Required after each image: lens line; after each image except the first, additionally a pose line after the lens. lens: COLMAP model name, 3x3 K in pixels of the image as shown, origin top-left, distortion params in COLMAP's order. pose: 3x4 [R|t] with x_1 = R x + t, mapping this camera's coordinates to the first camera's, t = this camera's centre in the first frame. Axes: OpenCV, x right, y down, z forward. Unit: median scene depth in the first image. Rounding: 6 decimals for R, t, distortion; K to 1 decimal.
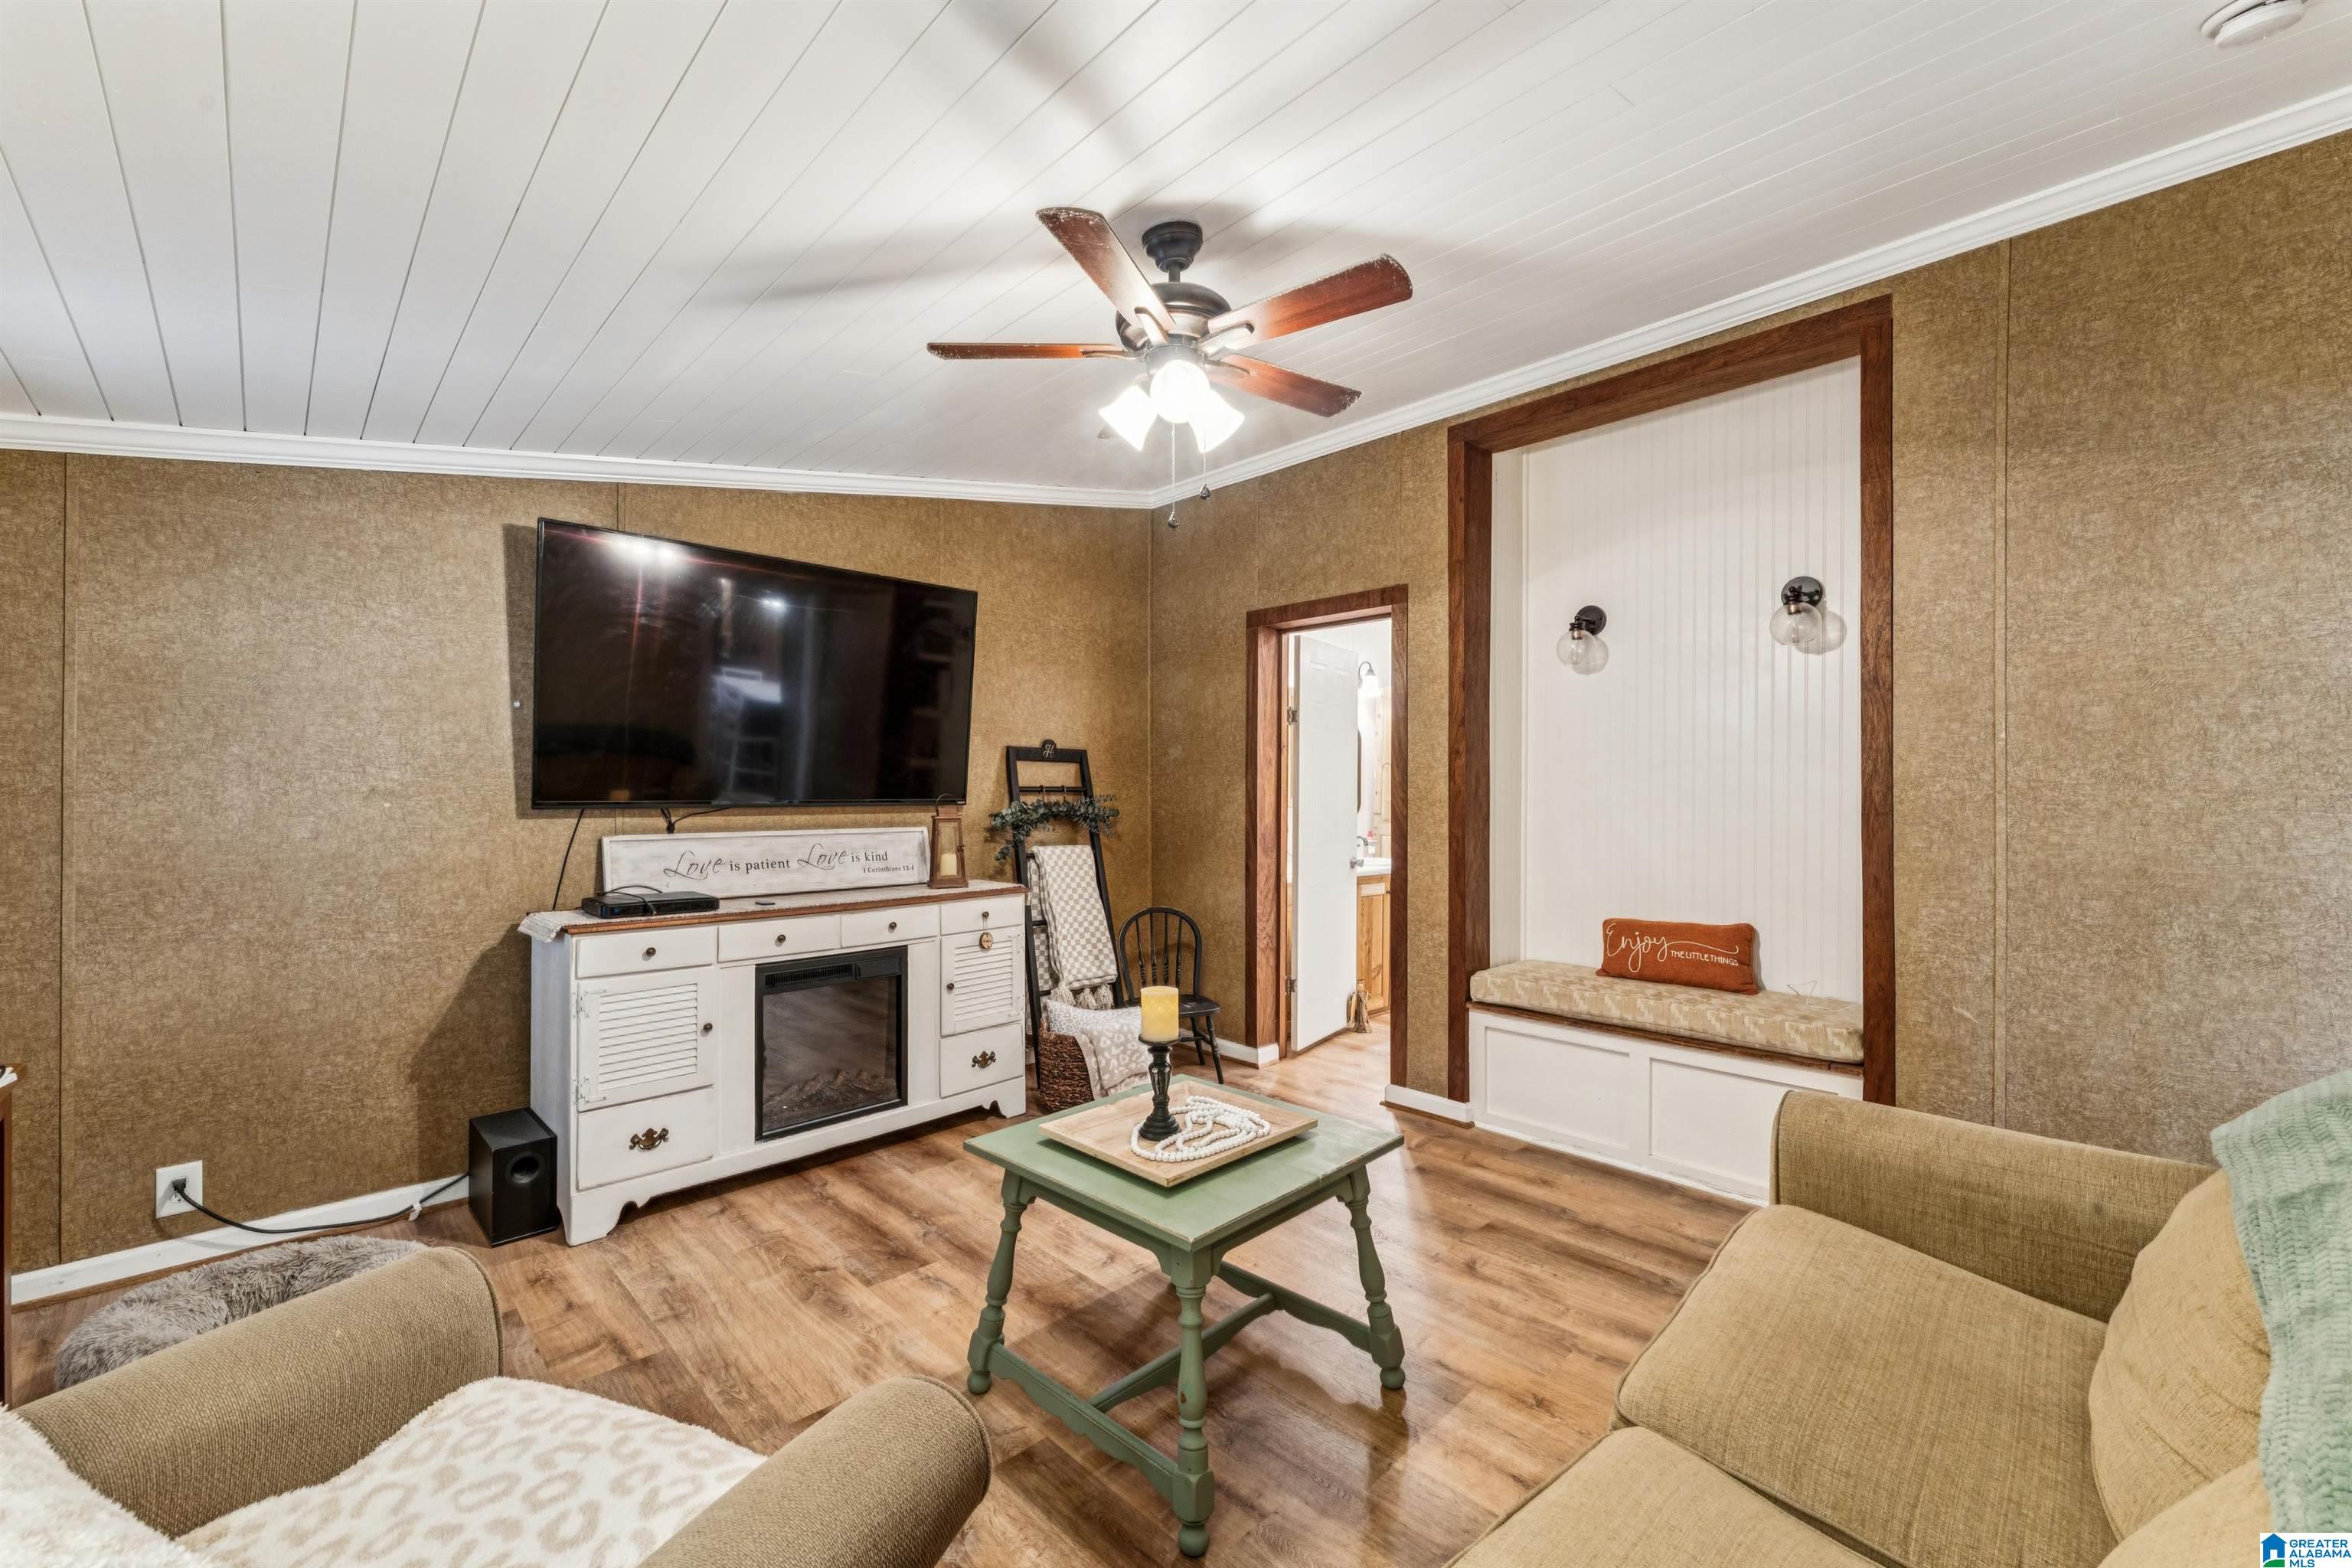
lens RADIAL K [[965.5, 0, 1184.9], [0, 965.5, 782.9], [0, 0, 1]] dist [0.008860, -0.000682]
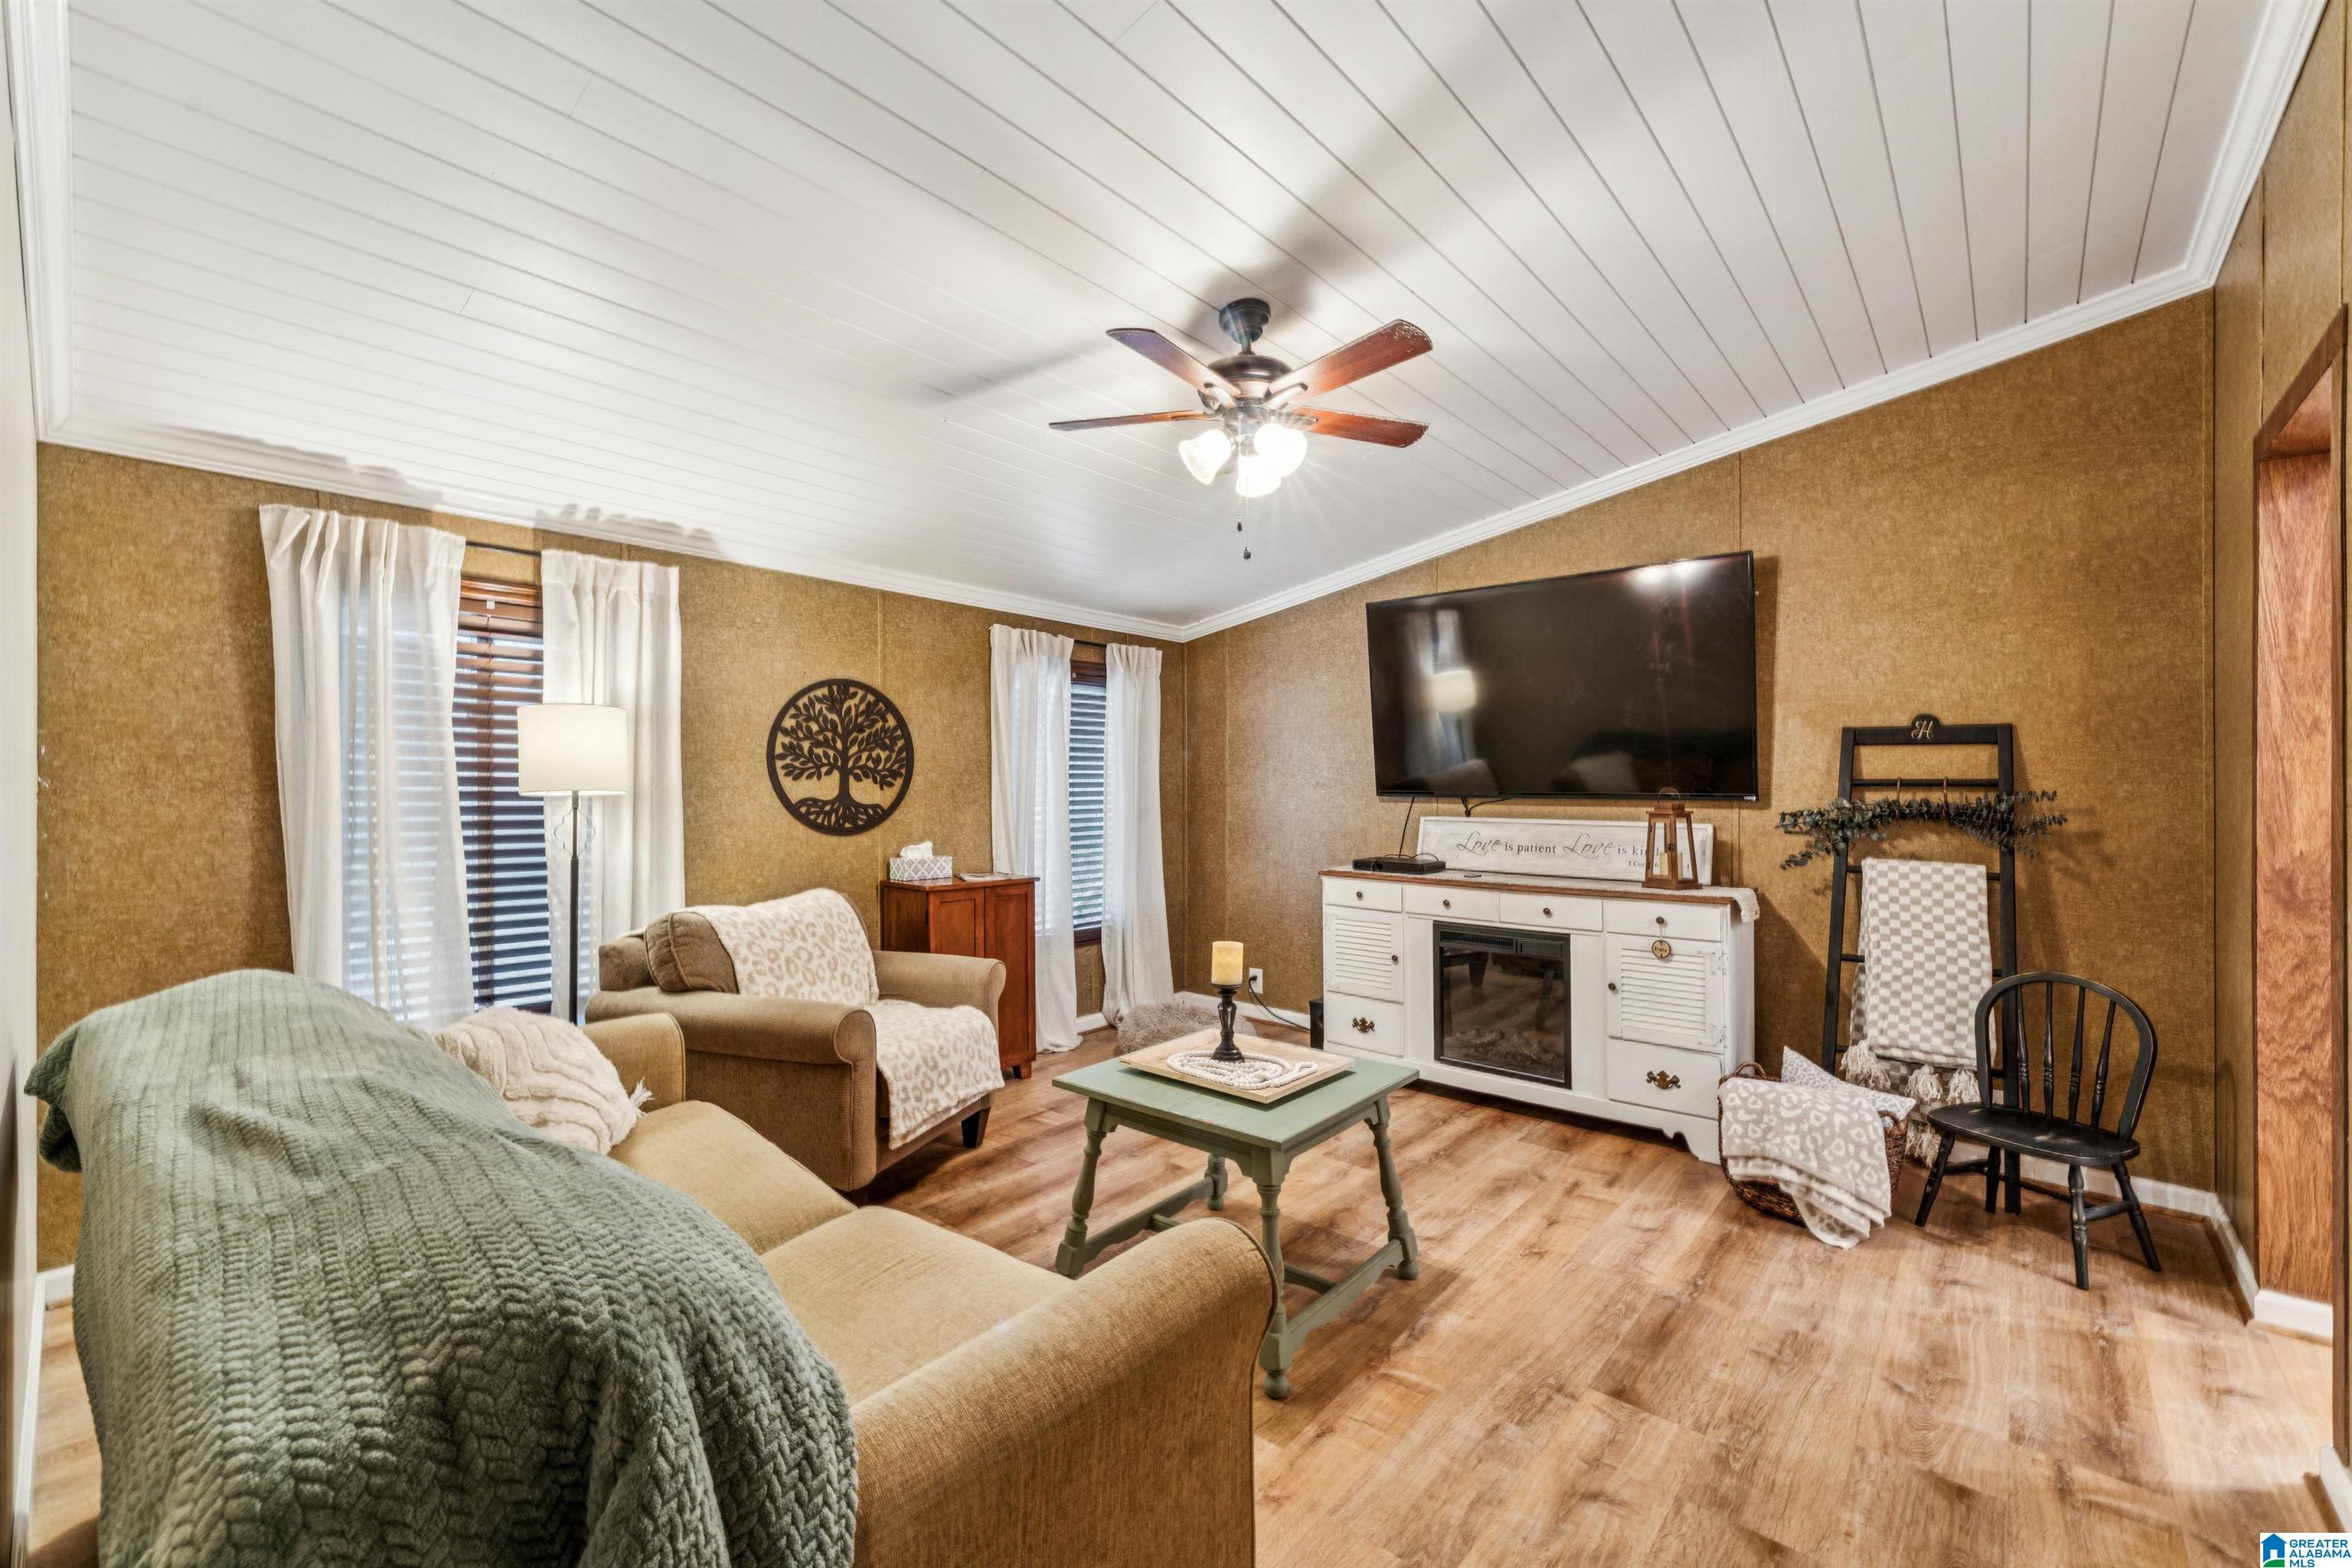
lens RADIAL K [[965.5, 0, 1159.5], [0, 965.5, 782.4], [0, 0, 1]] dist [0.008860, -0.000682]
pose [[0.065733, -0.001764, -0.997836, 0.676490], [0.004740, 0.999988, -0.001456, 0.005543], [0.997826, -0.004634, 0.065741, 0.473390]]
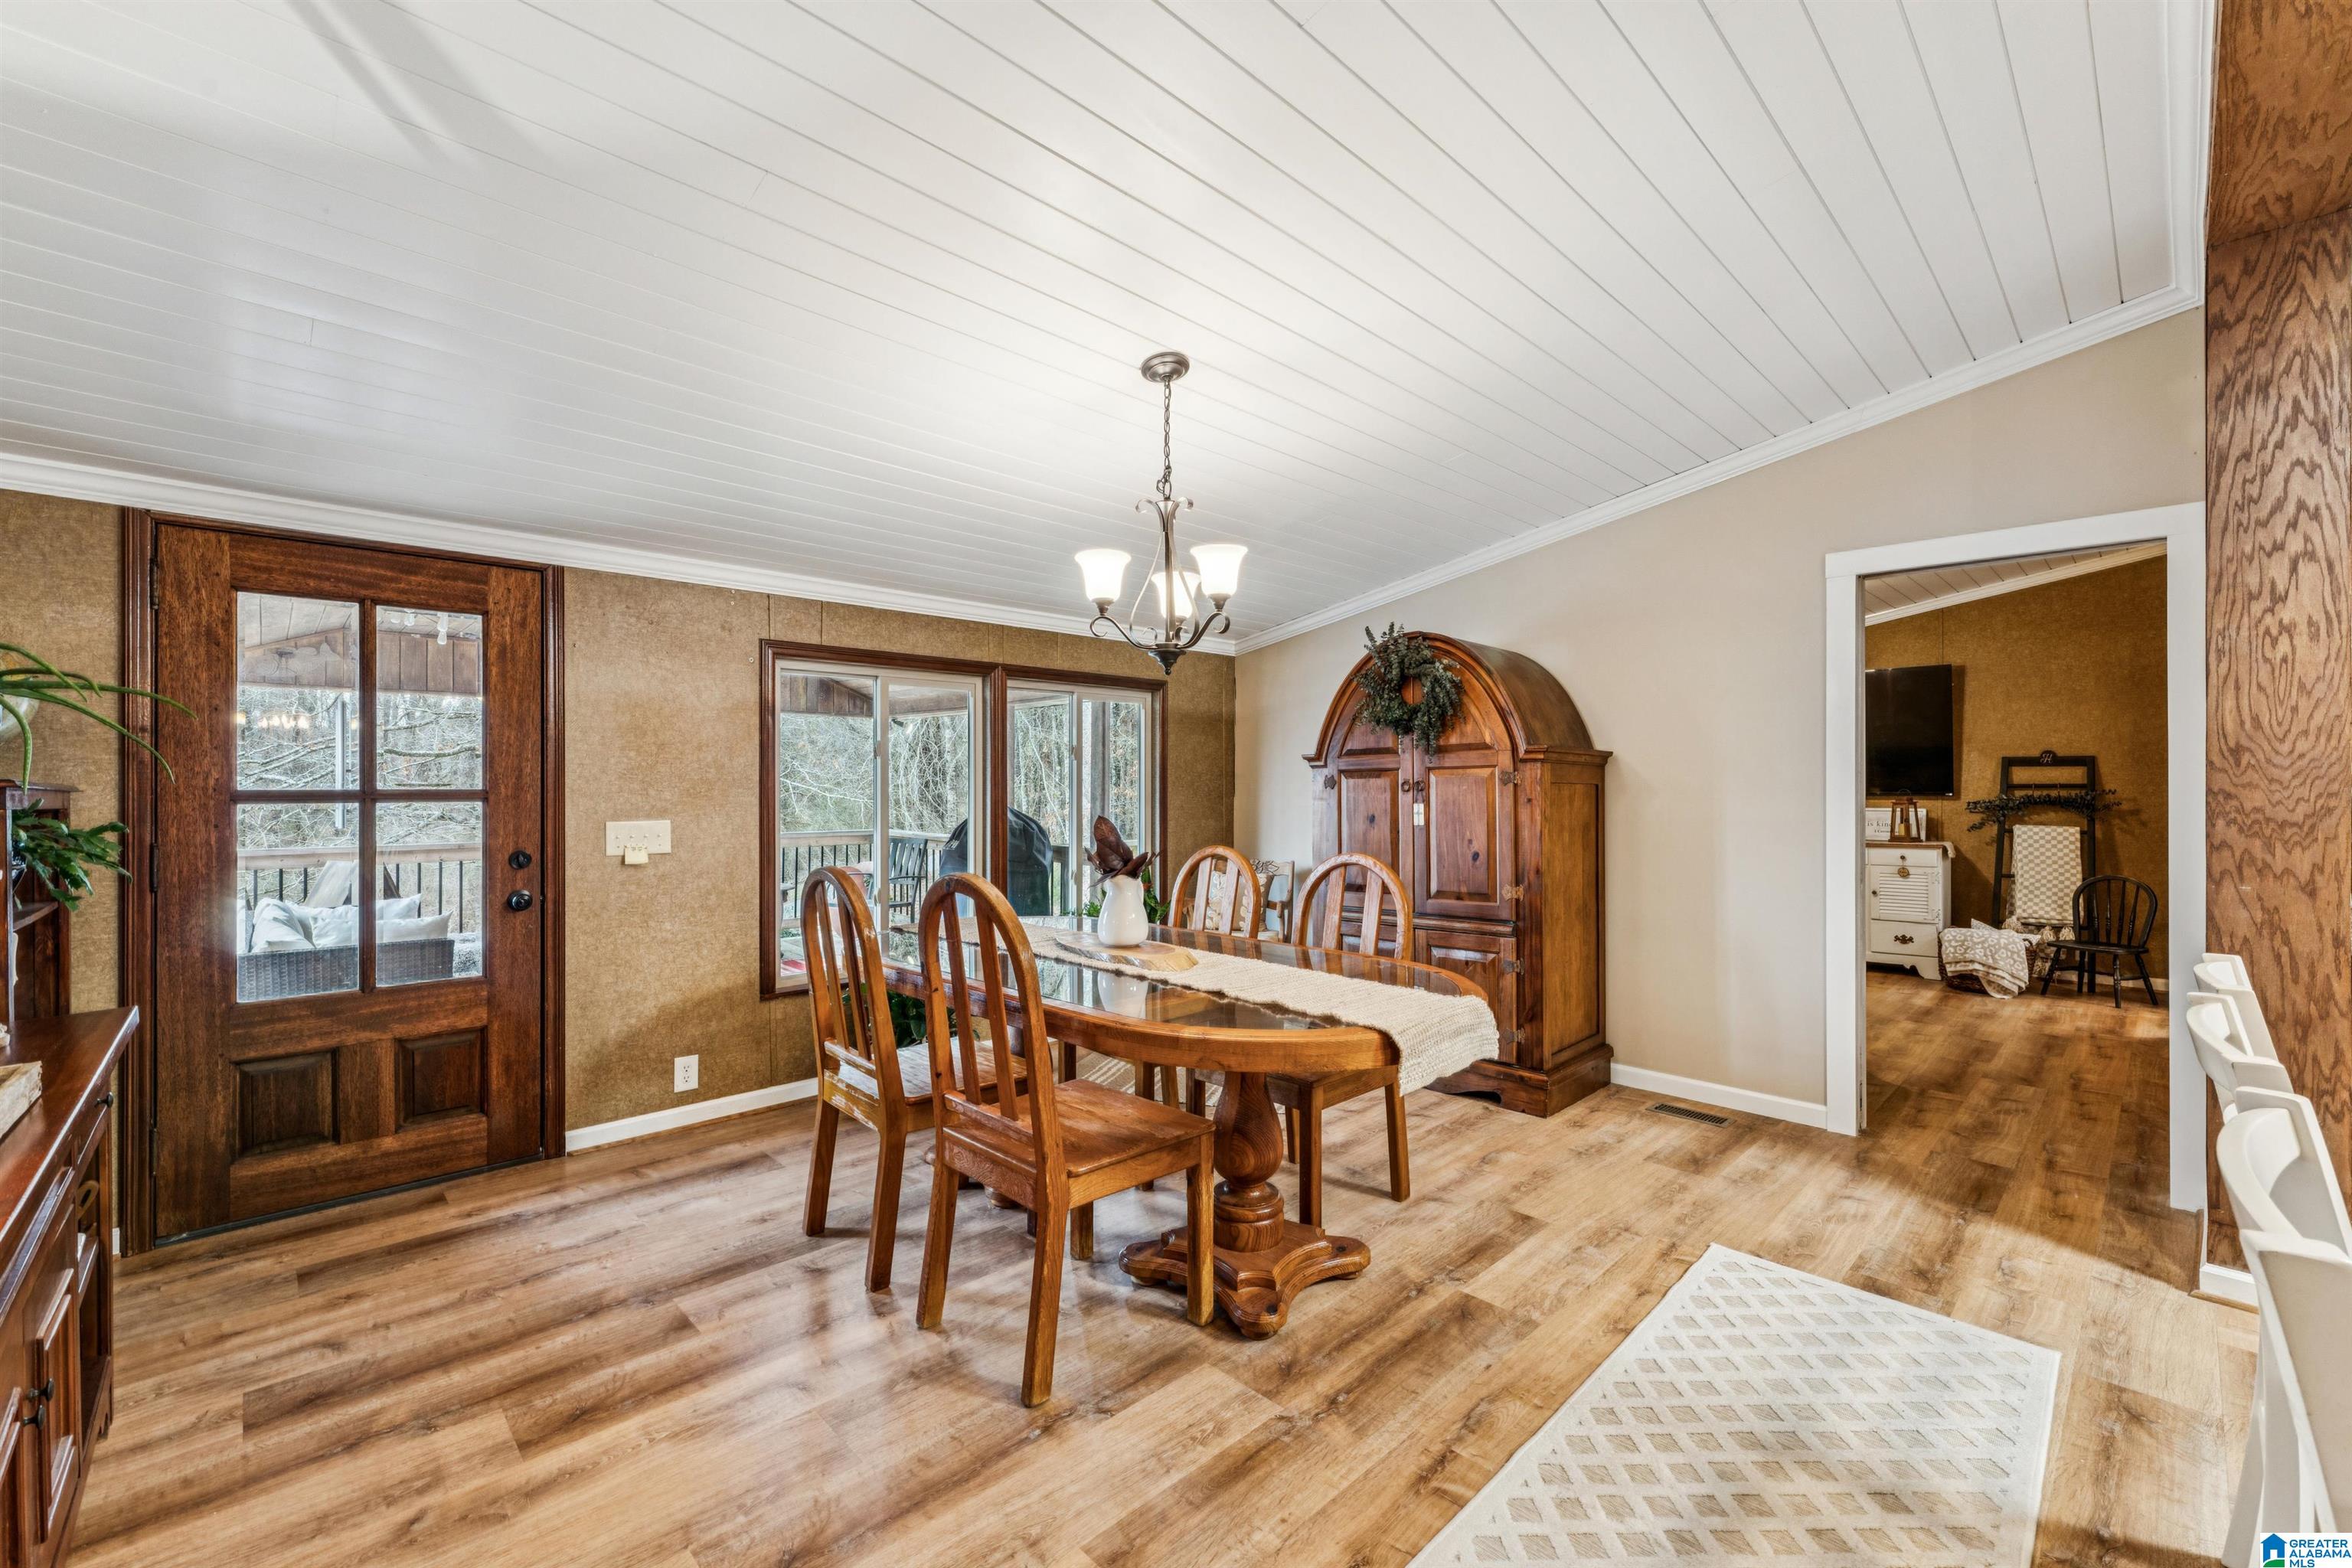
lens RADIAL K [[965.5, 0, 1175.8], [0, 965.5, 791.8], [0, 0, 1]] dist [0.008860, -0.000682]
pose [[-0.012331, 0.001899, -0.999922, 1.597290], [0.008991, 0.999958, 0.001788, 0.001674], [0.999884, -0.008968, -0.012347, -0.310262]]
